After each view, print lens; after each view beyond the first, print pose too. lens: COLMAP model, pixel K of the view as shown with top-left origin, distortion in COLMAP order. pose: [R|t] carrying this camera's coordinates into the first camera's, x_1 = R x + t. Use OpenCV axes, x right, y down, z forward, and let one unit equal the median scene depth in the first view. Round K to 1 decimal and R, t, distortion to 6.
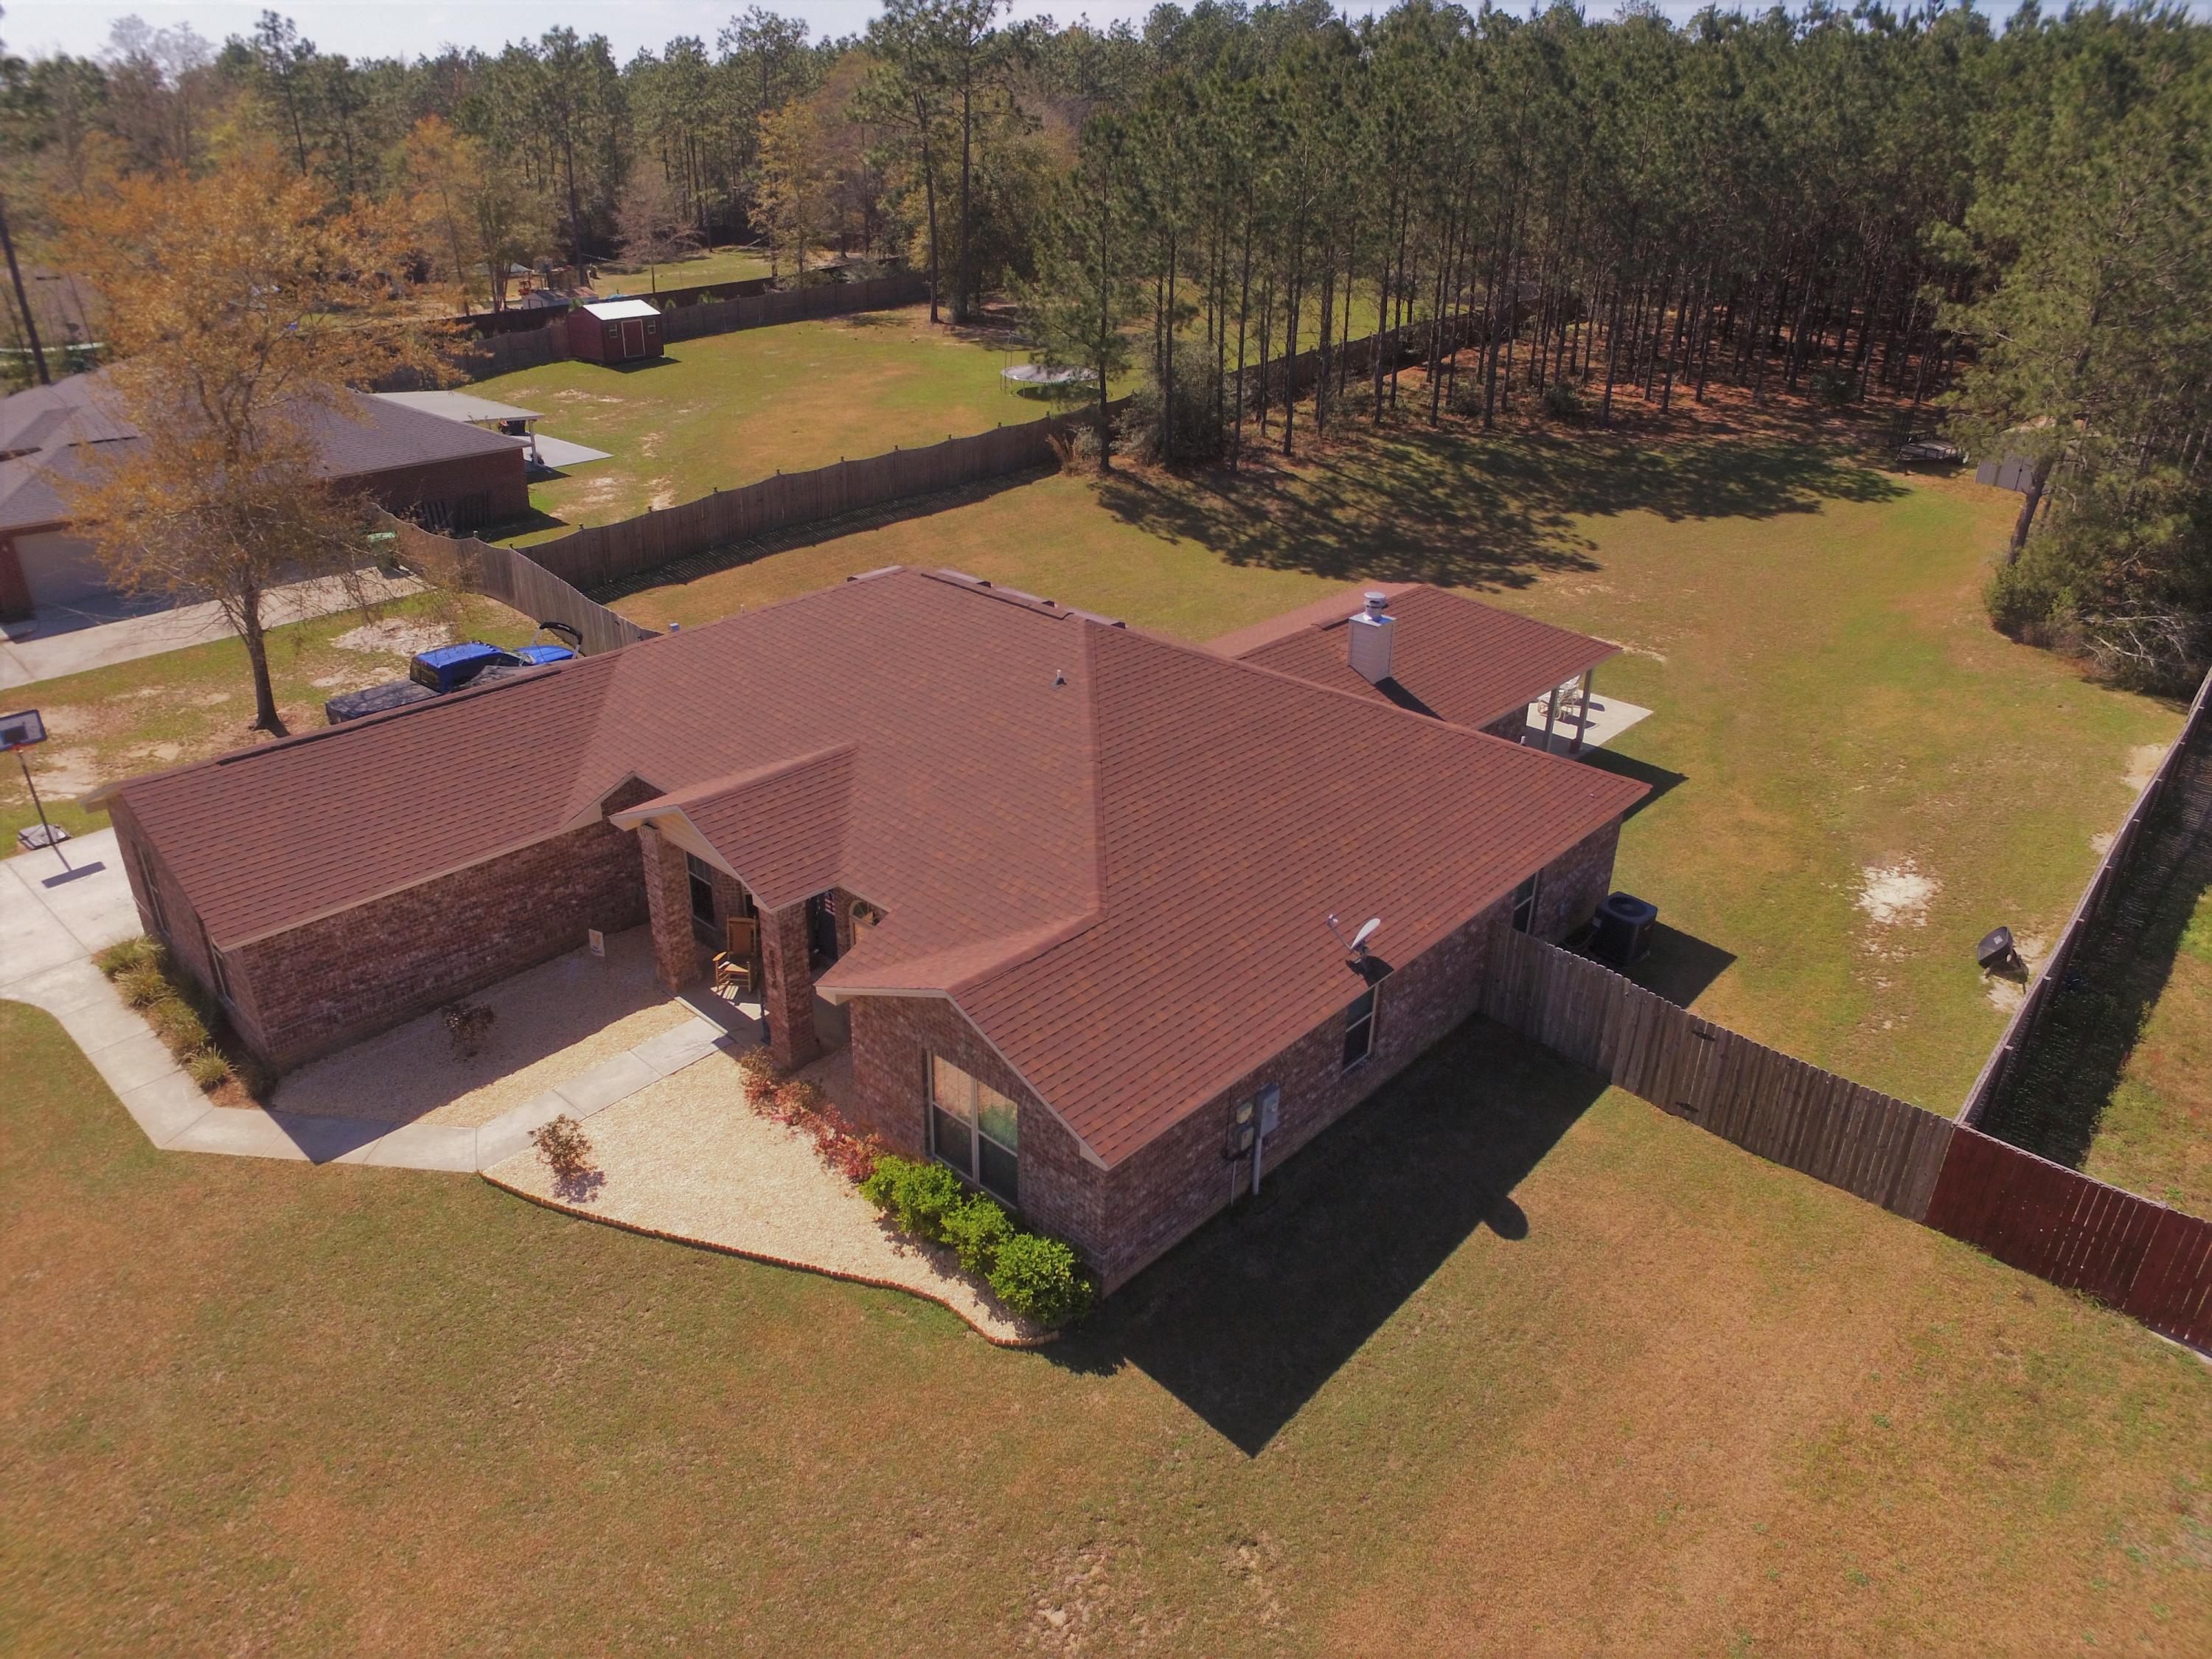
lens RADIAL K [[1501.0, 0, 1127.7], [0, 1501.0, 806.0], [0, 0, 1]] dist [-0.124820, 0.088337]
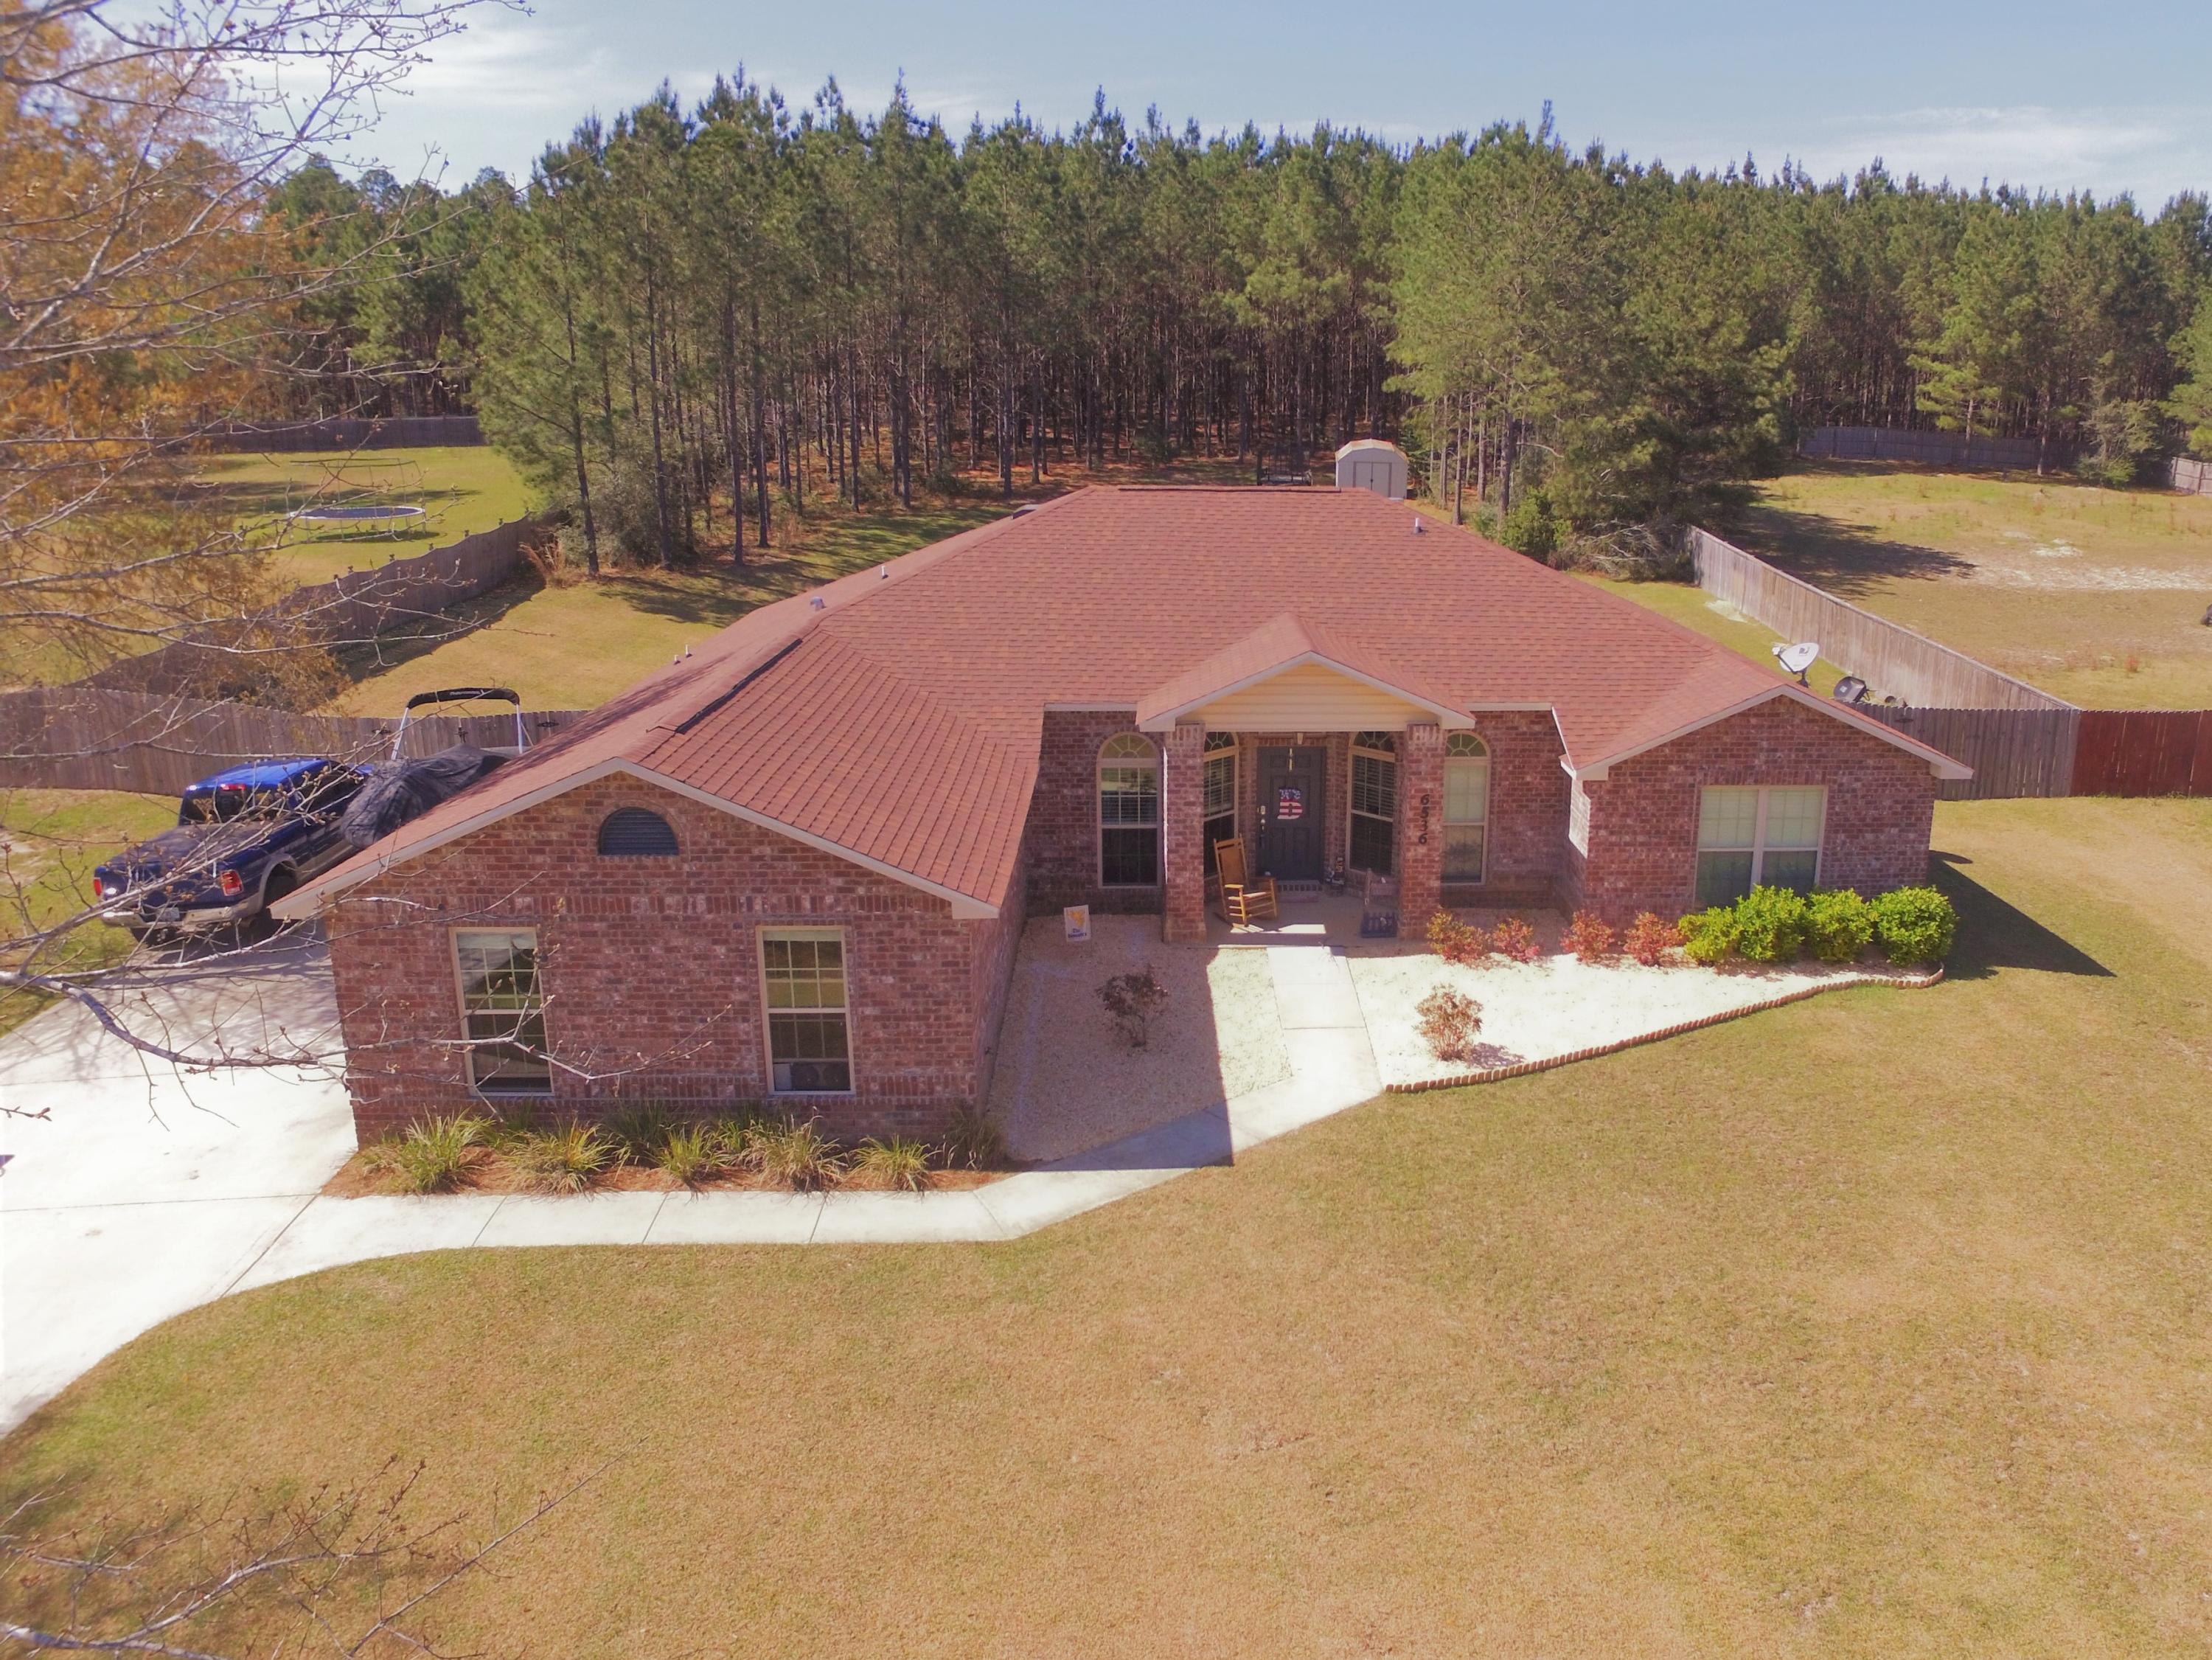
lens RADIAL K [[1687.2, 0, 1266.4], [0, 1687.2, 795.0], [0, 0, 1]] dist [-0.123613, 0.085270]
pose [[0.698554, -0.191661, 0.689412, -0.982948], [0.310466, 0.949232, -0.050690, 0.116634], [-0.644696, 0.249448, 0.722594, 0.327870]]
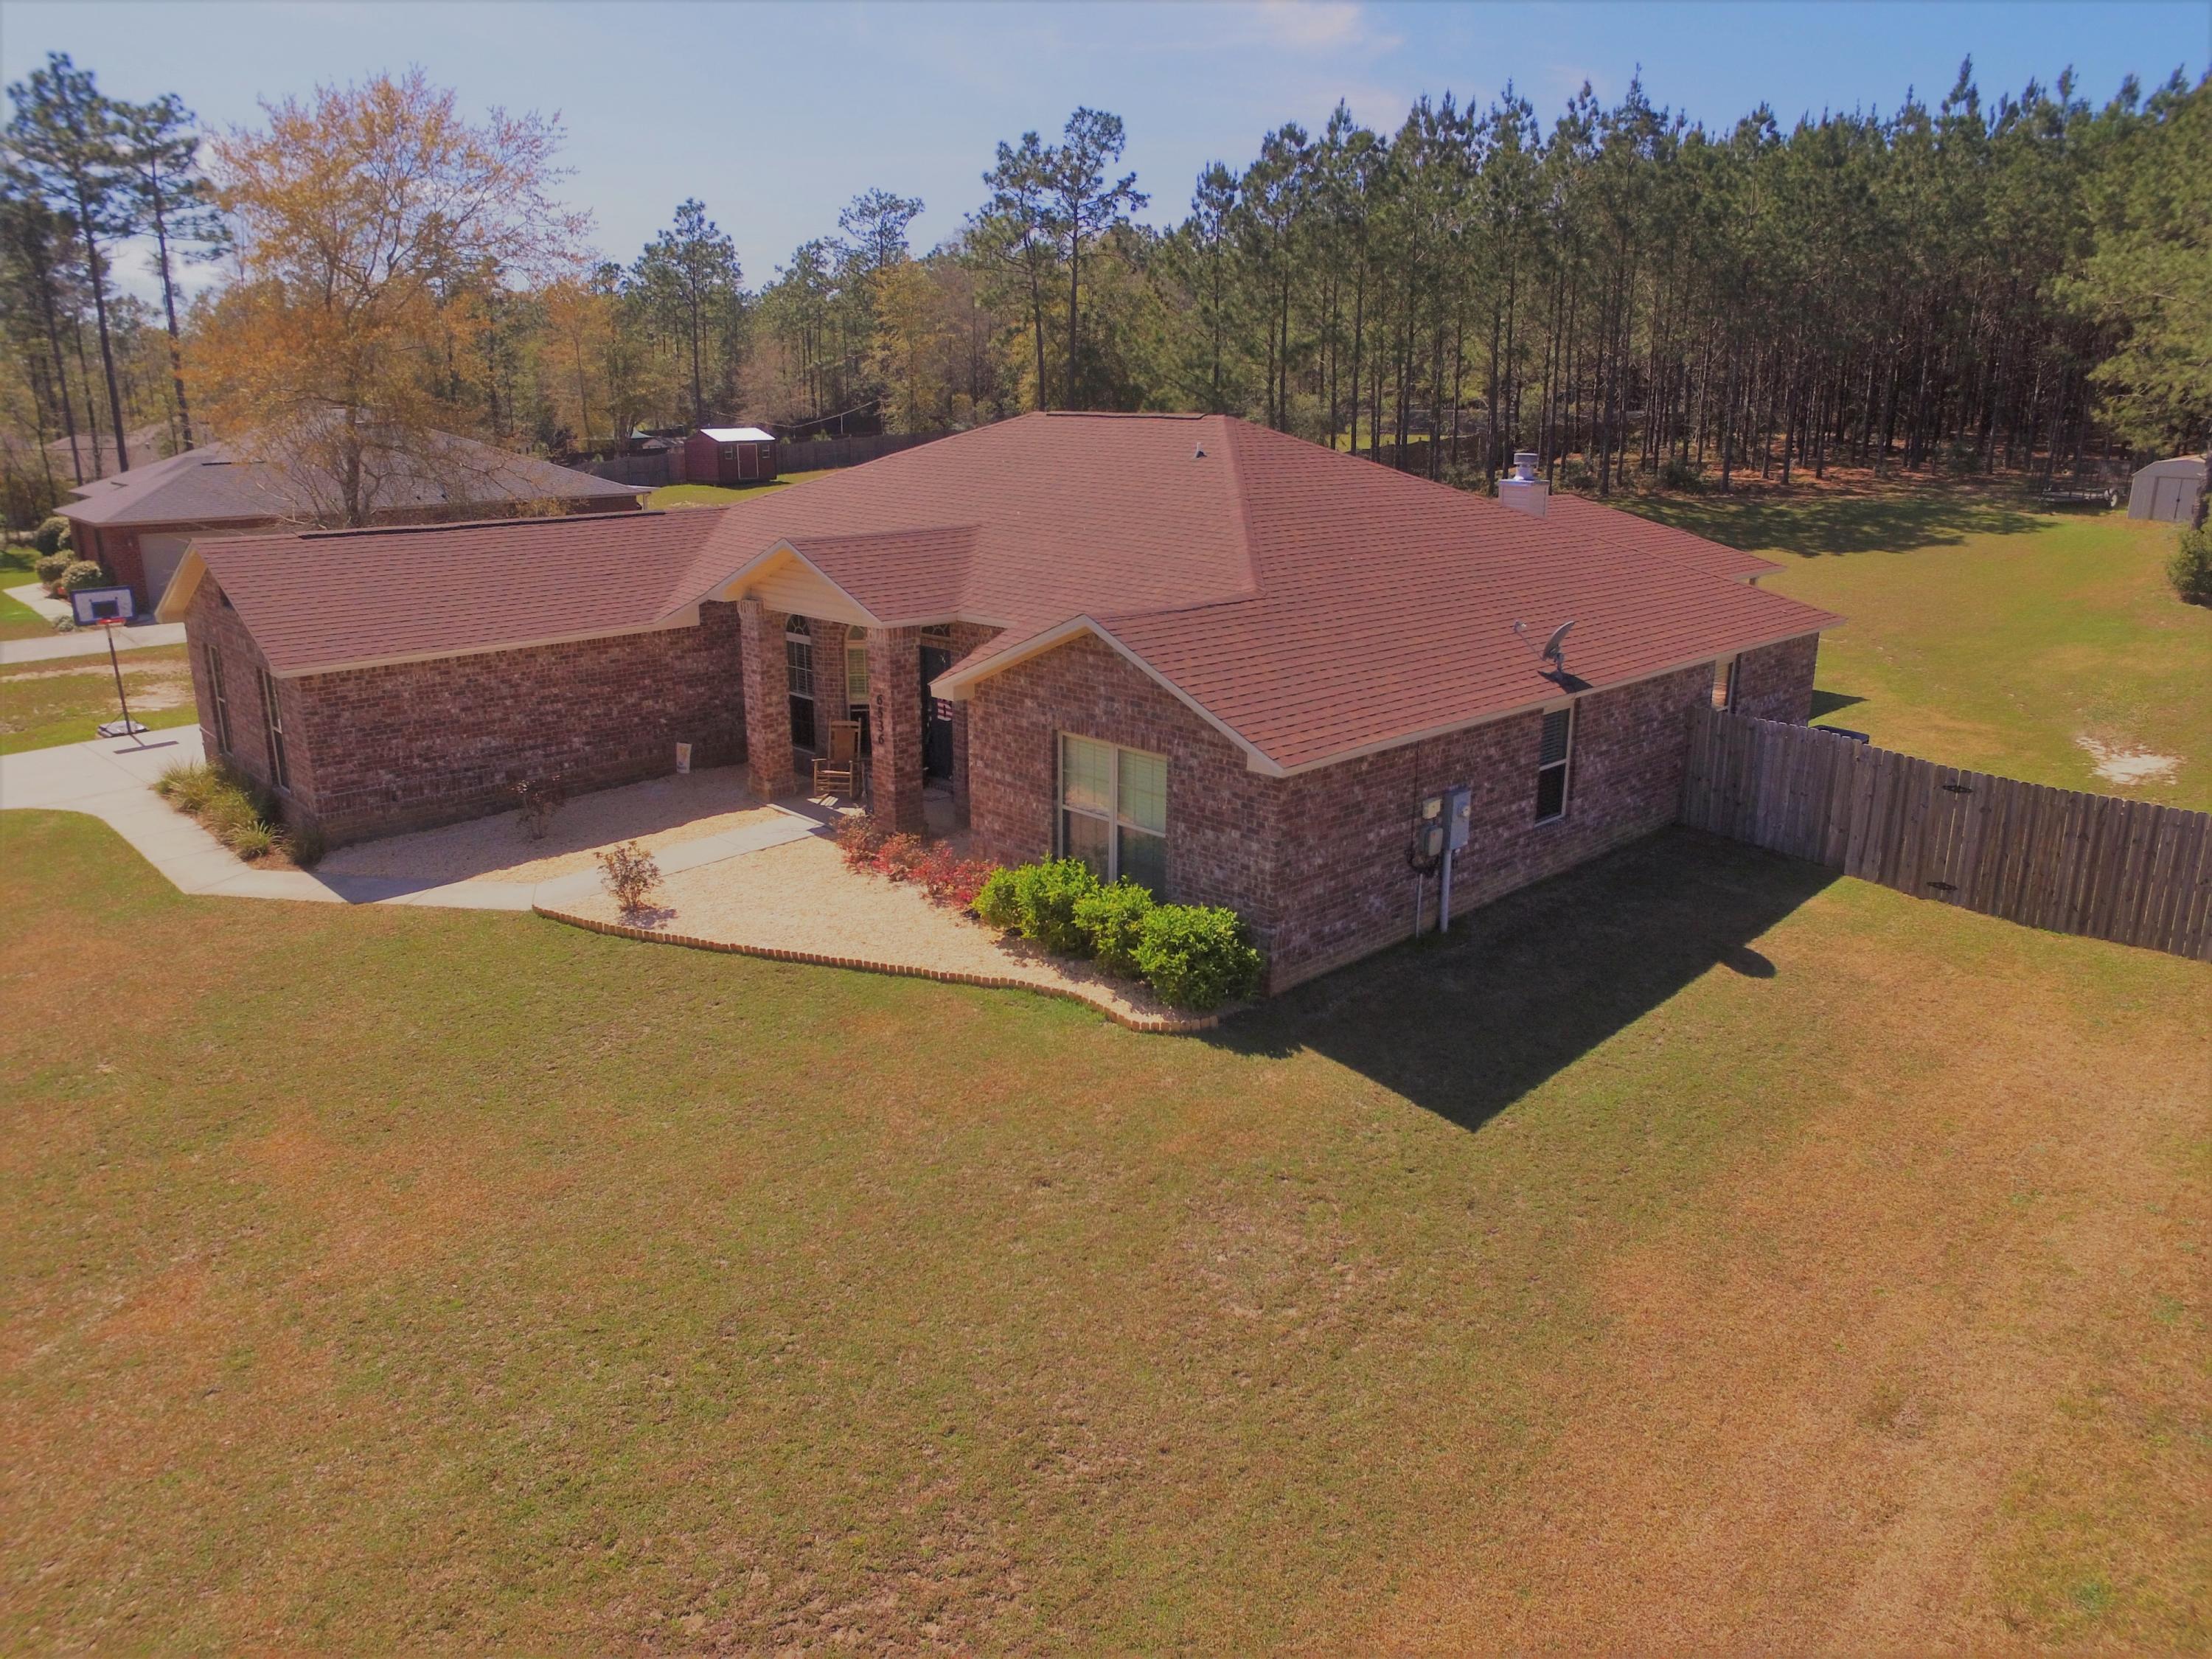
lens RADIAL K [[1501.0, 0, 1126.6], [0, 1501.0, 805.2], [0, 0, 1]] dist [-0.124820, 0.088337]
pose [[0.998110, -0.003167, -0.061375, -0.037092], [-0.007372, 0.985290, -0.170731, 0.307755], [0.061012, 0.170861, 0.983404, 0.140549]]
